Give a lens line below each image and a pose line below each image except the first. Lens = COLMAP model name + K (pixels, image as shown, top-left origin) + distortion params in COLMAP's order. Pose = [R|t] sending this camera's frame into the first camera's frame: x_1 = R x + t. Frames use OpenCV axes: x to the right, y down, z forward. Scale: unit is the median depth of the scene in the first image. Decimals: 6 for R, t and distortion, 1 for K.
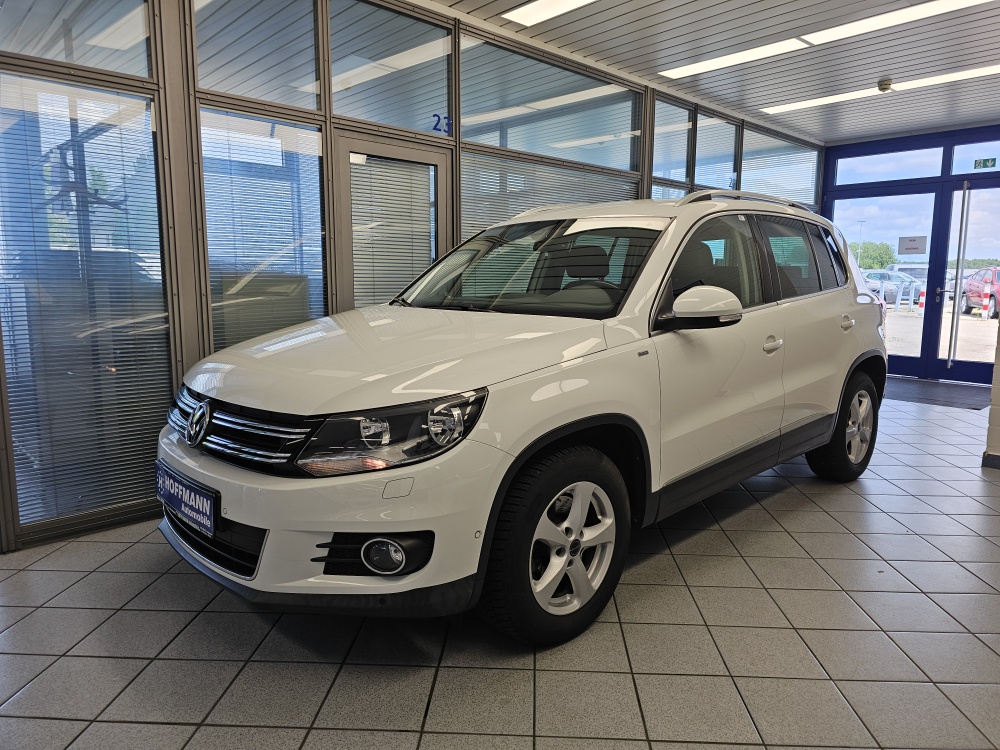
lens RADIAL K [[666.7, 0, 502.6], [0, 666.7, 370.9], [0, 0, 1]] dist [0.046147, -0.049709]
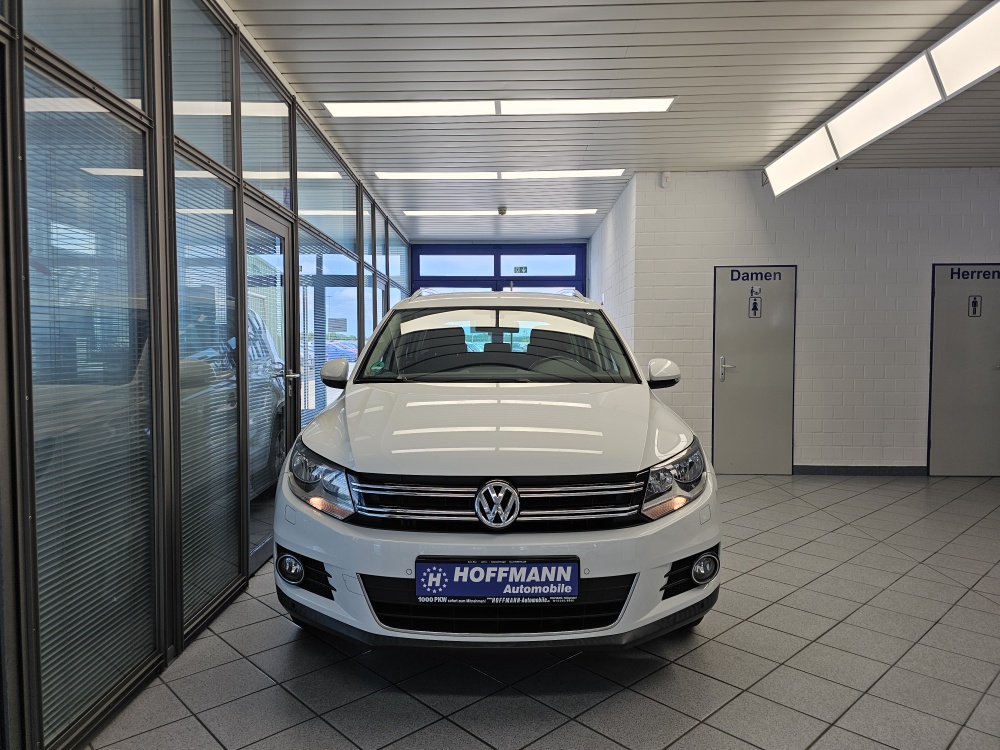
lens RADIAL K [[665.7, 0, 495.6], [0, 665.7, 368.6], [0, 0, 1]] dist [0.045601, -0.055478]
pose [[0.697506, -0.025820, 0.716114, -1.275843], [0.100984, 0.992919, -0.062560, -0.066160], [-0.709428, 0.115953, 0.695174, 0.306127]]
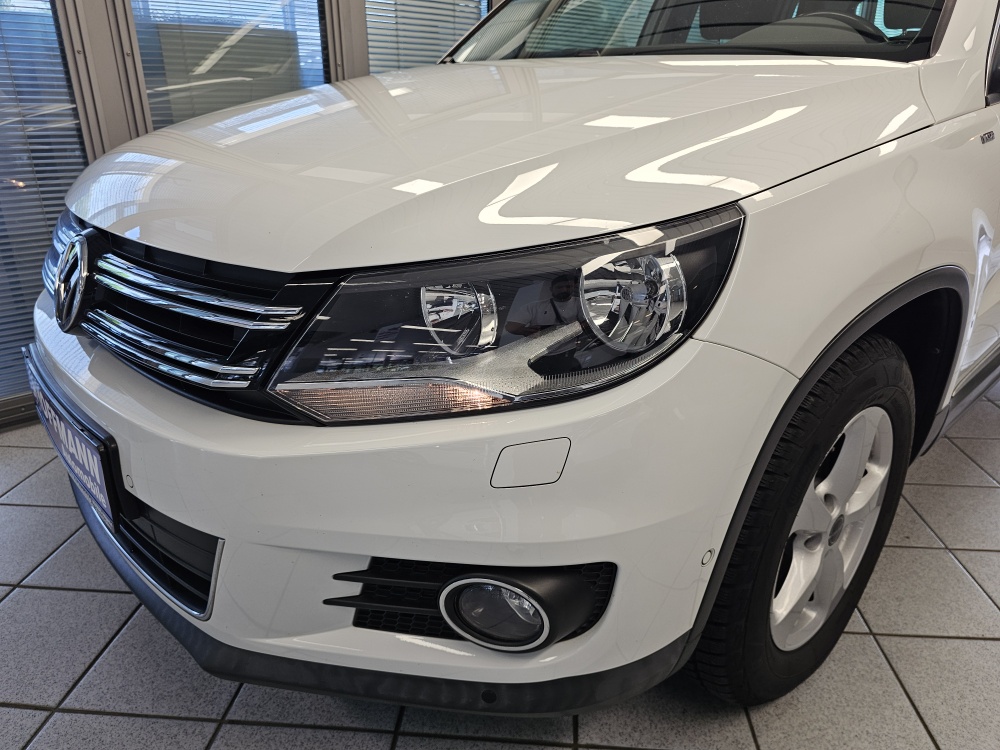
lens RADIAL K [[666.7, 0, 502.6], [0, 666.7, 370.9], [0, 0, 1]] dist [0.046147, -0.049709]
pose [[0.999849, 0.007098, -0.015892, -0.153133], [-0.002973, 0.969300, 0.245861, 0.022709], [0.017150, -0.245777, 0.969175, 0.577510]]
